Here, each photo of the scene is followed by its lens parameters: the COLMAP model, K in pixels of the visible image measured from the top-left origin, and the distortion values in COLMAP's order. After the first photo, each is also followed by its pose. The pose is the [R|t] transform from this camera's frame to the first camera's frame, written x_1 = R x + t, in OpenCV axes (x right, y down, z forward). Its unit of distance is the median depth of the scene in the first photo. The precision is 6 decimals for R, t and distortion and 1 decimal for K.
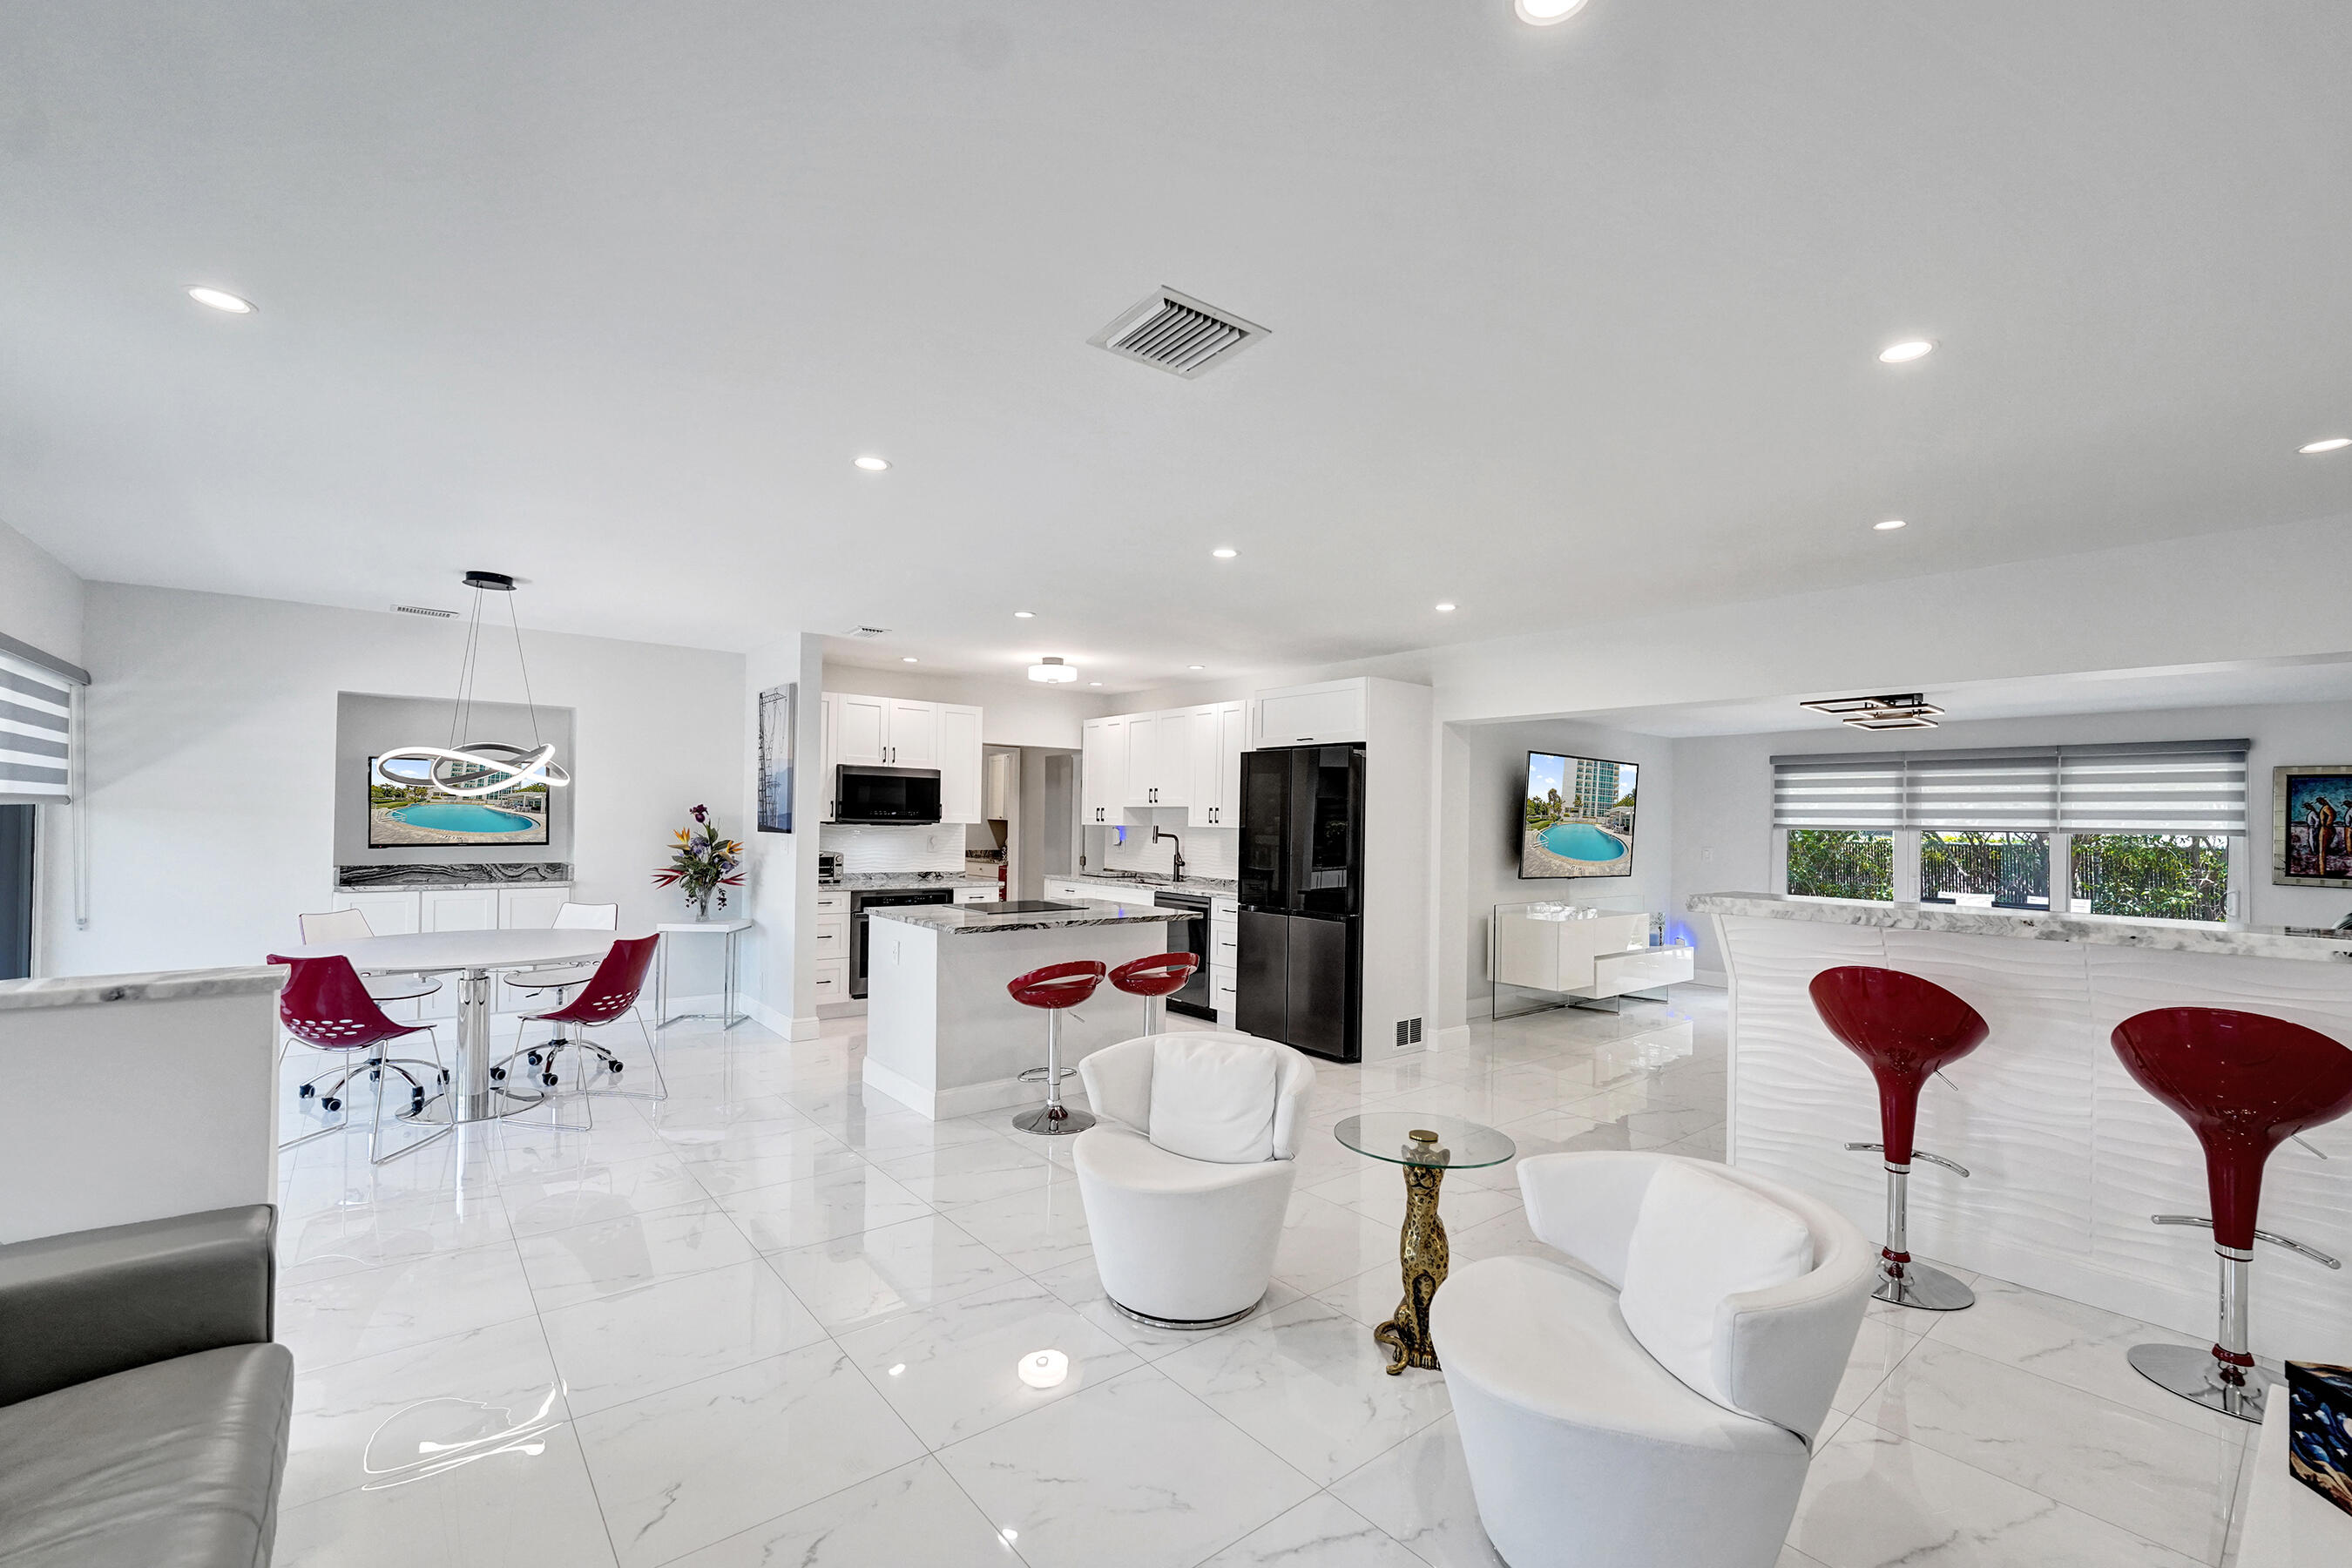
lens RADIAL K [[964.7, 0, 1167.2], [0, 964.7, 824.9], [0, 0, 1]] dist [0.000429, 0.000323]
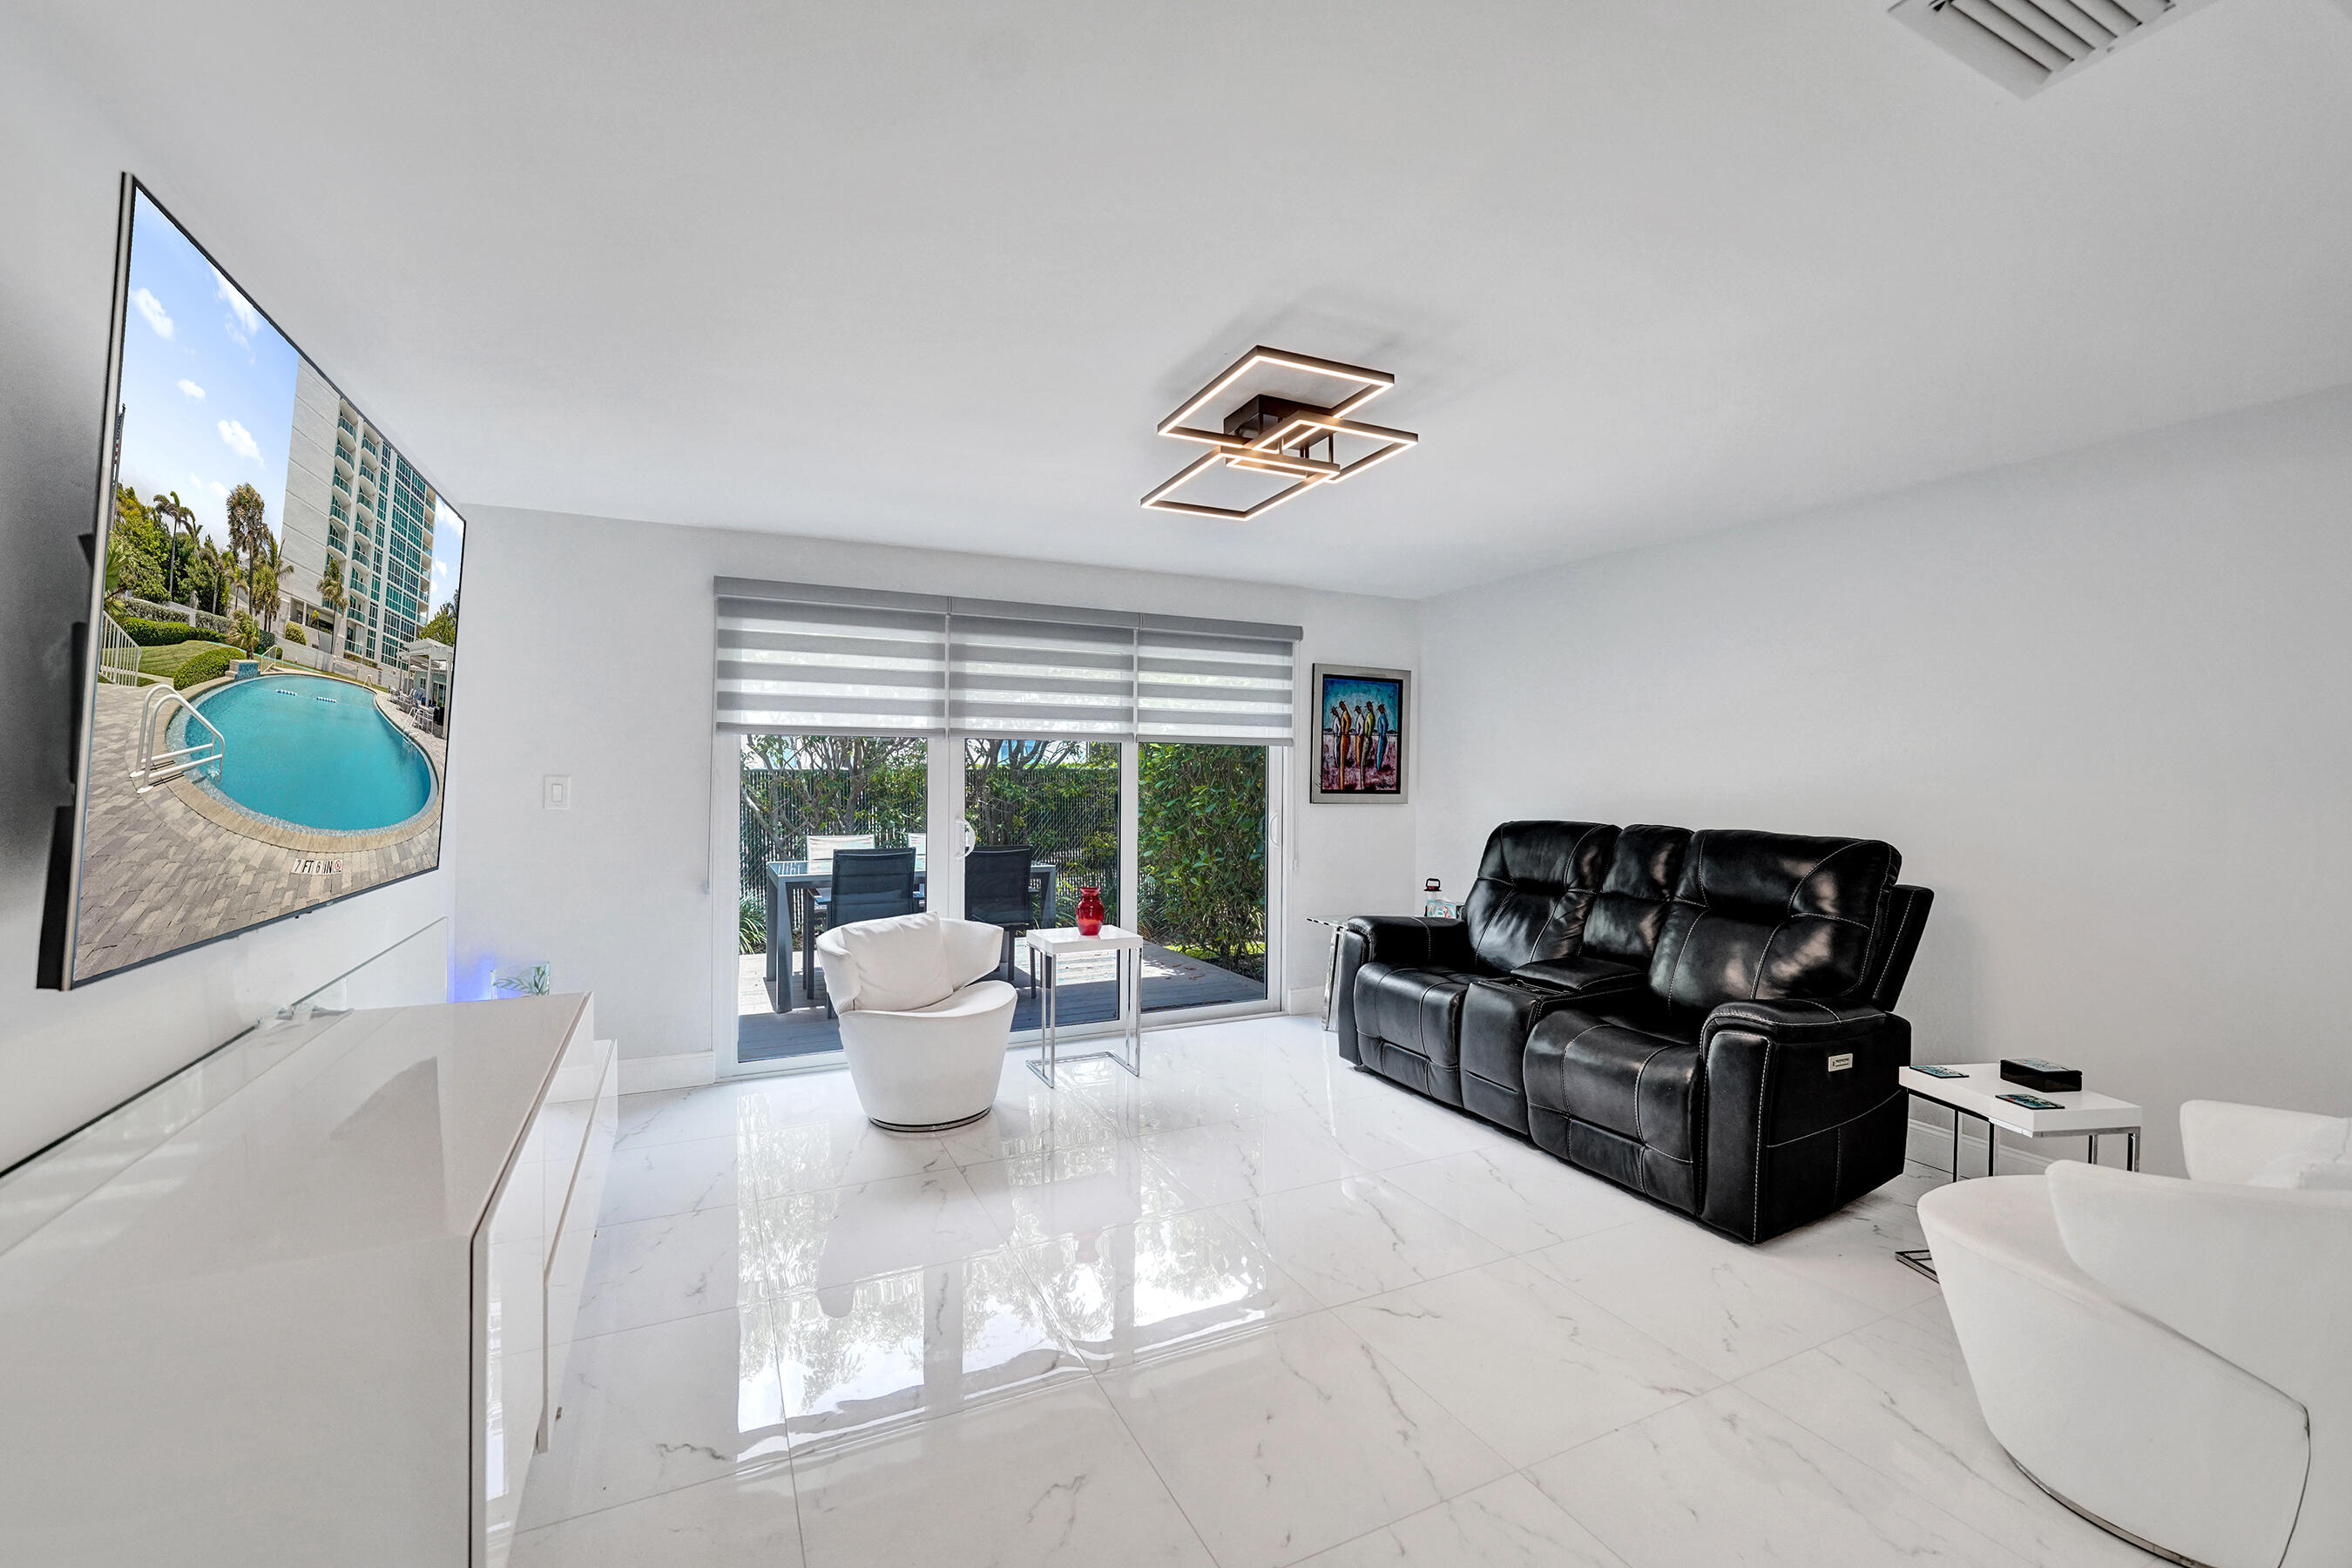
lens RADIAL K [[965.1, 0, 1167.9], [0, 965.1, 776.2], [0, 0, 1]] dist [0.000854, 0.000029]
pose [[0.222578, -0.016276, 0.974779, 0.274432], [0.000695, 0.999863, 0.016537, 0.022317], [-0.974915, -0.003004, 0.222559, 0.861654]]
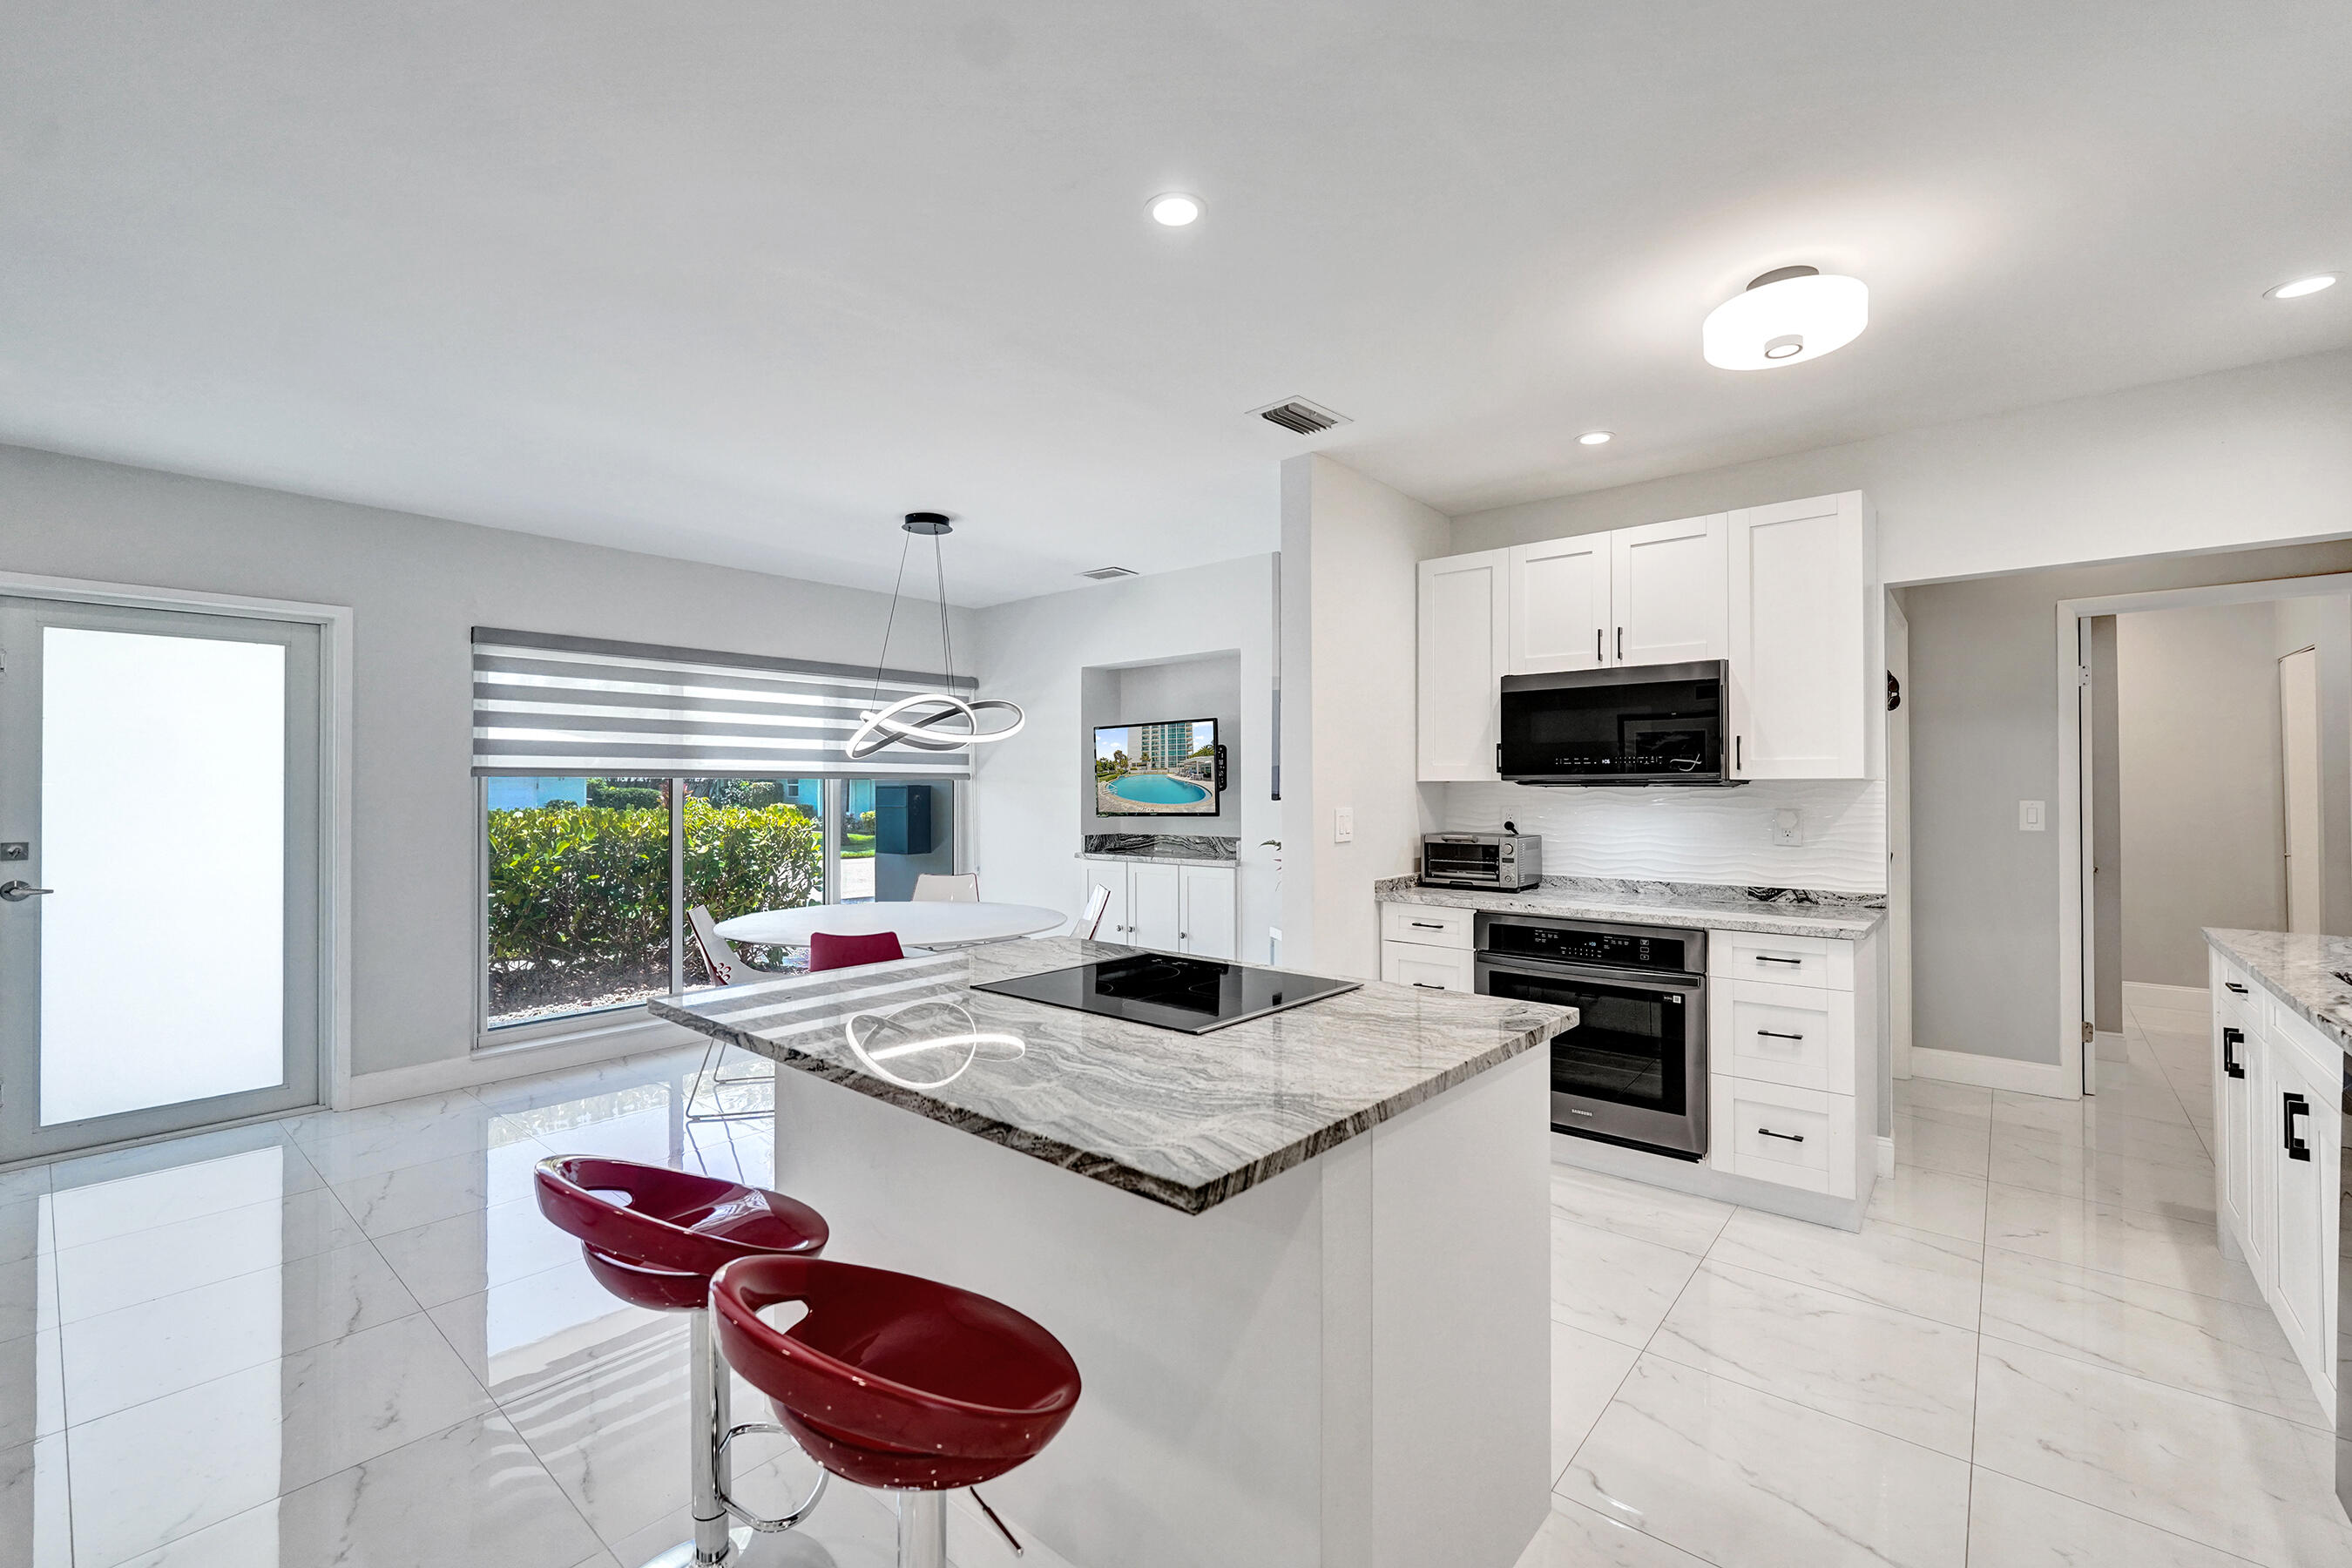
lens RADIAL K [[987.8, 0, 1183.3], [0, 987.8, 782.7], [0, 0, 1]] dist [-0.005852, 0.000172]
pose [[0.194230, -0.024083, -0.980660, 0.178639], [0.001438, 0.999705, -0.024266, 0.011370], [0.980955, 0.003303, 0.194207, 0.734027]]
